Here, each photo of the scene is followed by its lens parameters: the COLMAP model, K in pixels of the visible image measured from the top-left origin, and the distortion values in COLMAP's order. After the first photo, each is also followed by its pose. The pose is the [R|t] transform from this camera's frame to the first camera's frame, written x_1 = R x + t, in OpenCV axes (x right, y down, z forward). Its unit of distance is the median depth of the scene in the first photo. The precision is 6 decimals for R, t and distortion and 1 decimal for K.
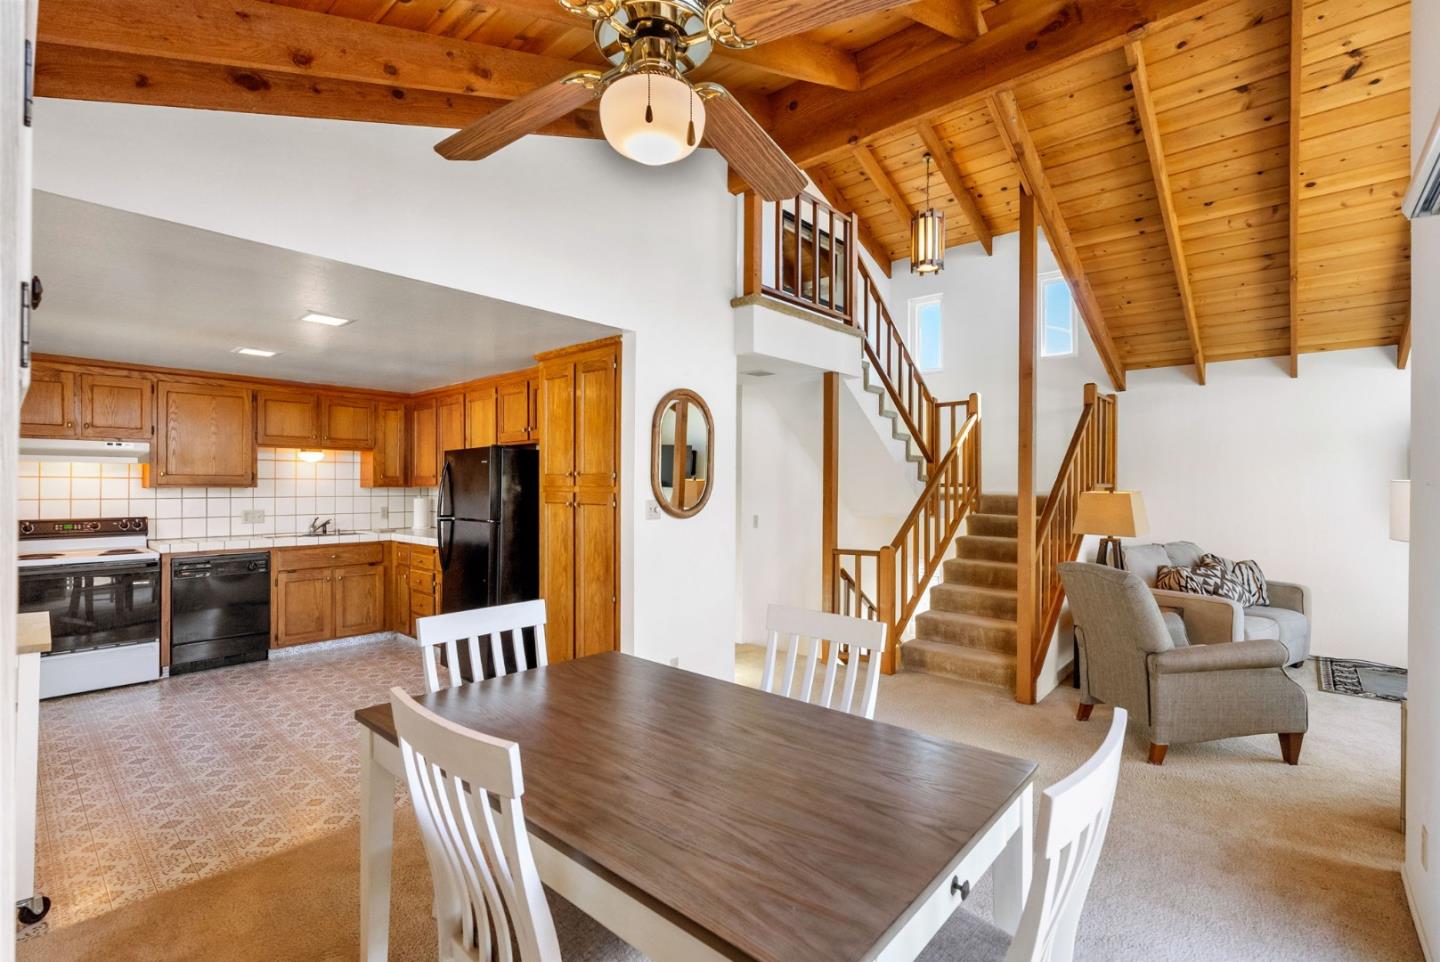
lens RADIAL K [[650.9, 0, 721.4], [0, 650.9, 484.3], [0, 0, 1]] dist [-0.013164, 0.003503]
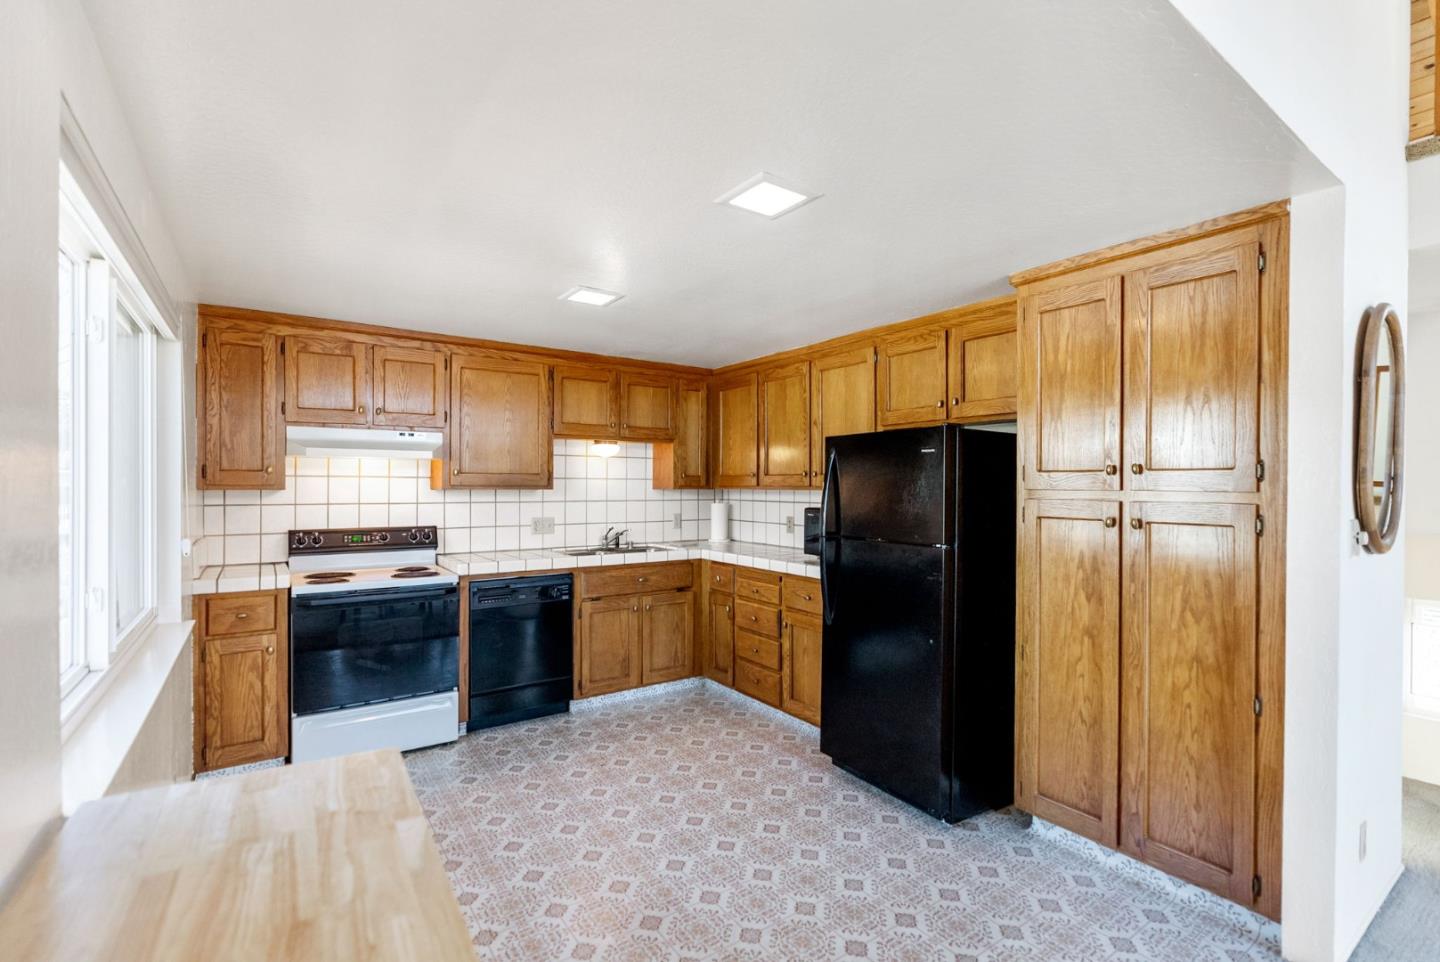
lens RADIAL K [[650.9, 0, 717.1], [0, 650.9, 483.0], [0, 0, 1]] dist [-0.013164, 0.003503]
pose [[0.971134, 0.000548, -0.238532, -0.344251], [-0.001013, 0.999998, -0.001825, -0.001734], [0.238531, 0.002014, 0.971133, 0.287807]]
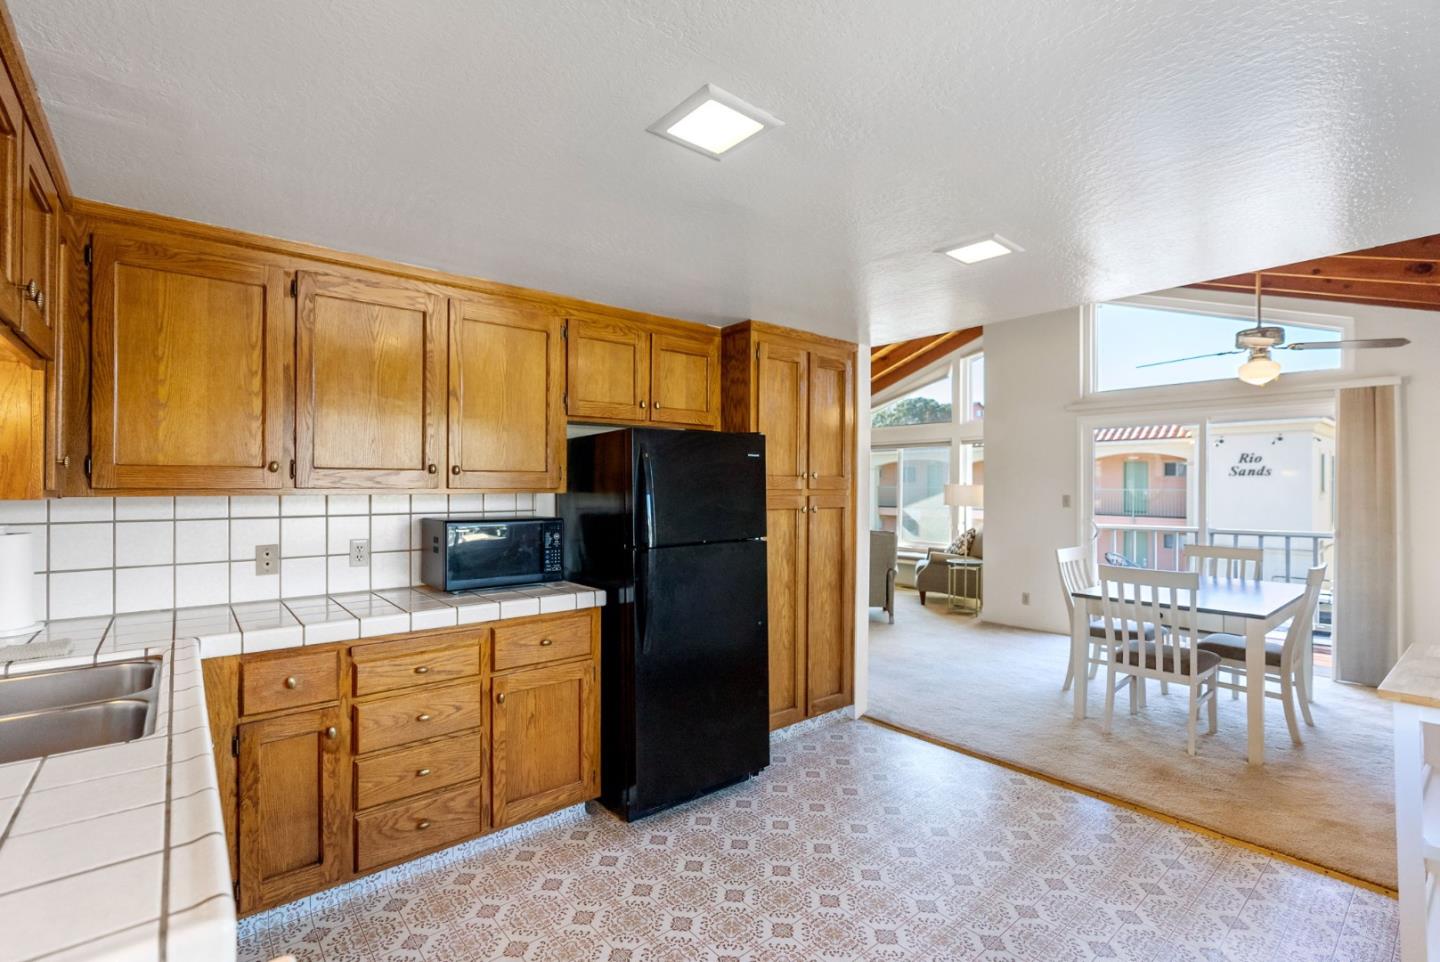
lens RADIAL K [[650.9, 0, 719.0], [0, 650.9, 485.9], [0, 0, 1]] dist [-0.013164, 0.003503]
pose [[0.140982, -0.002277, 0.990010, -0.935784], [-0.004413, 0.999986, 0.002929, -0.003581], [-0.990002, -0.004782, 0.140970, 0.822739]]
